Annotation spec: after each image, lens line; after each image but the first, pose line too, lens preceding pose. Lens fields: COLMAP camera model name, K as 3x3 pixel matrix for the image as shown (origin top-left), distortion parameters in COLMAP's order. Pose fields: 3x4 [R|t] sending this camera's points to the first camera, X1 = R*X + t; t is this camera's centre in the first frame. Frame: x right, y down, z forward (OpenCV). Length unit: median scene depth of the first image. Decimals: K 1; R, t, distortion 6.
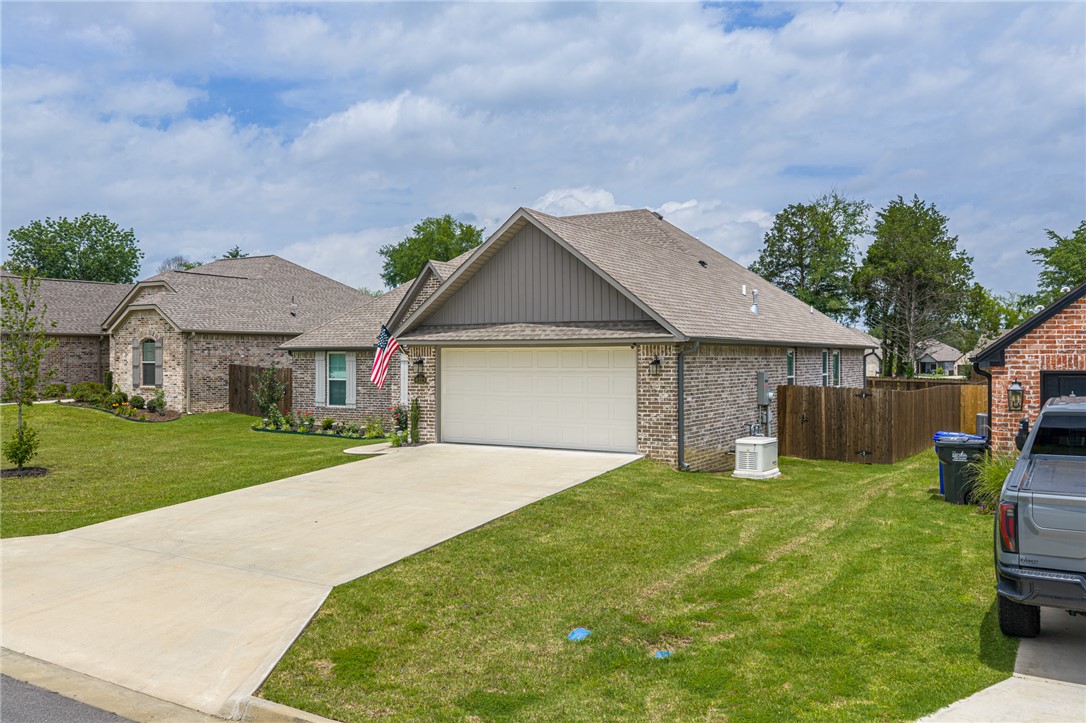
lens RADIAL K [[889.7, 0, 532.9], [0, 889.7, 360.7], [0, 0, 1]] dist [0.081470, -0.064475]
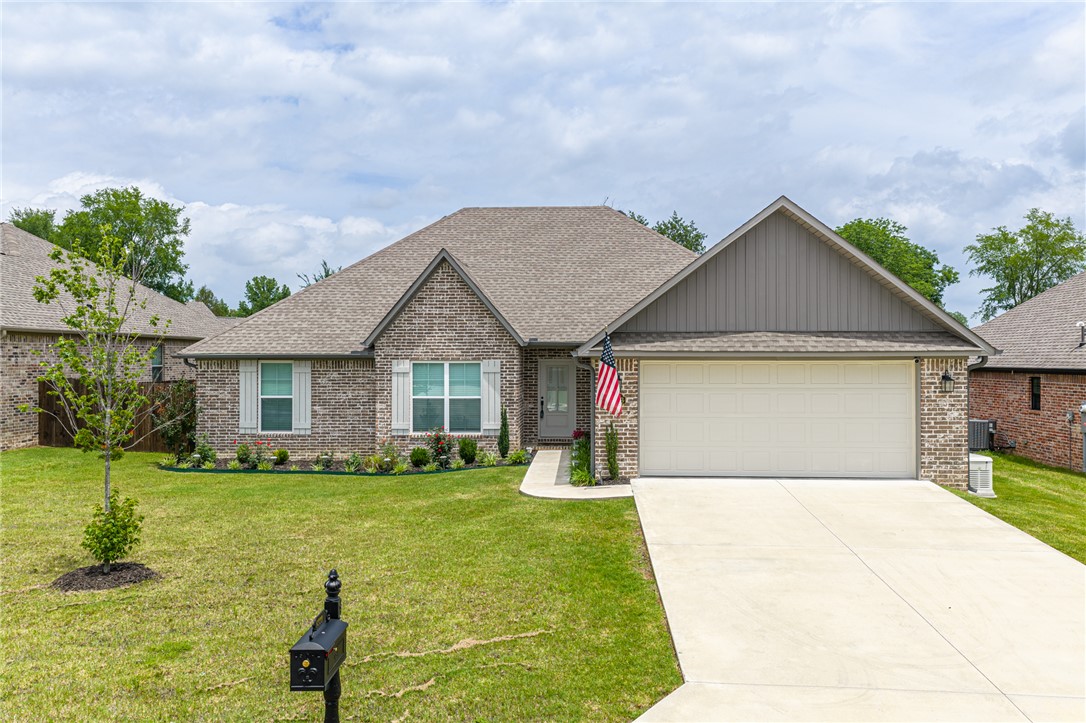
lens RADIAL K [[889.7, 0, 547.4], [0, 889.7, 361.8], [0, 0, 1]] dist [0.081470, -0.064475]
pose [[0.875301, -0.001473, 0.483576, -0.565318], [0.000993, 0.999999, 0.001248, -0.013896], [-0.483578, -0.000612, 0.875301, 0.331105]]
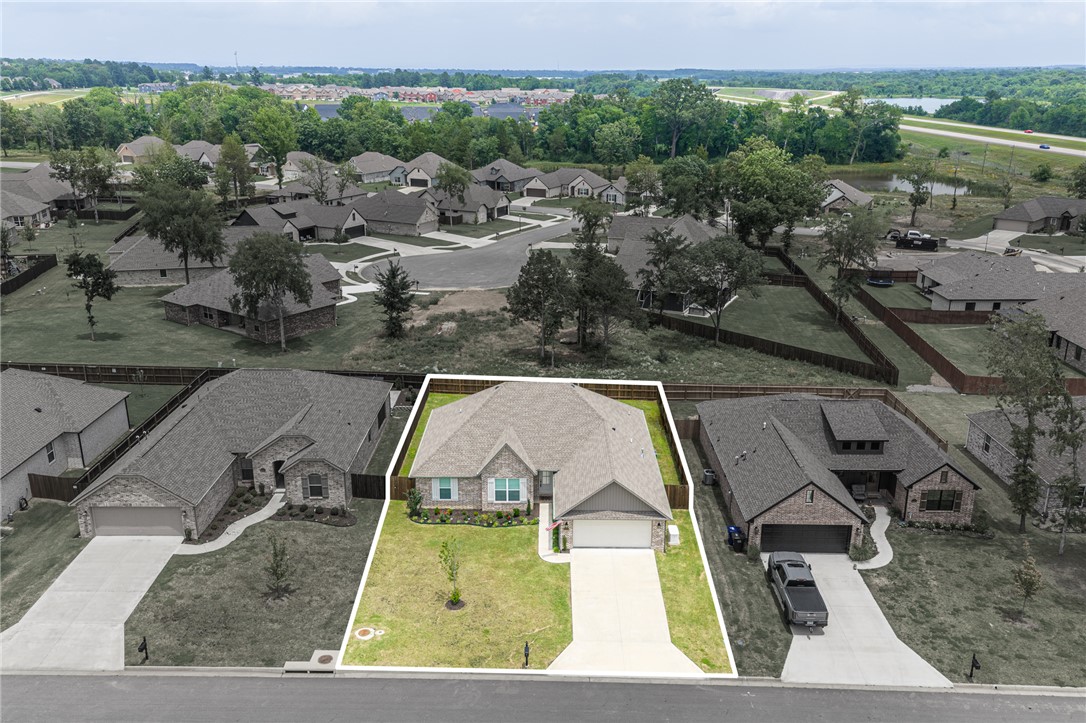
lens RADIAL K [[889.7, 0, 546.0], [0, 889.7, 350.7], [0, 0, 1]] dist [0.081470, -0.064475]
pose [[0.859241, -0.151449, 0.488640, -1.445807], [-0.001001, 0.954674, 0.297653, -1.327296], [-0.511571, -0.256245, 0.820143, -1.092168]]
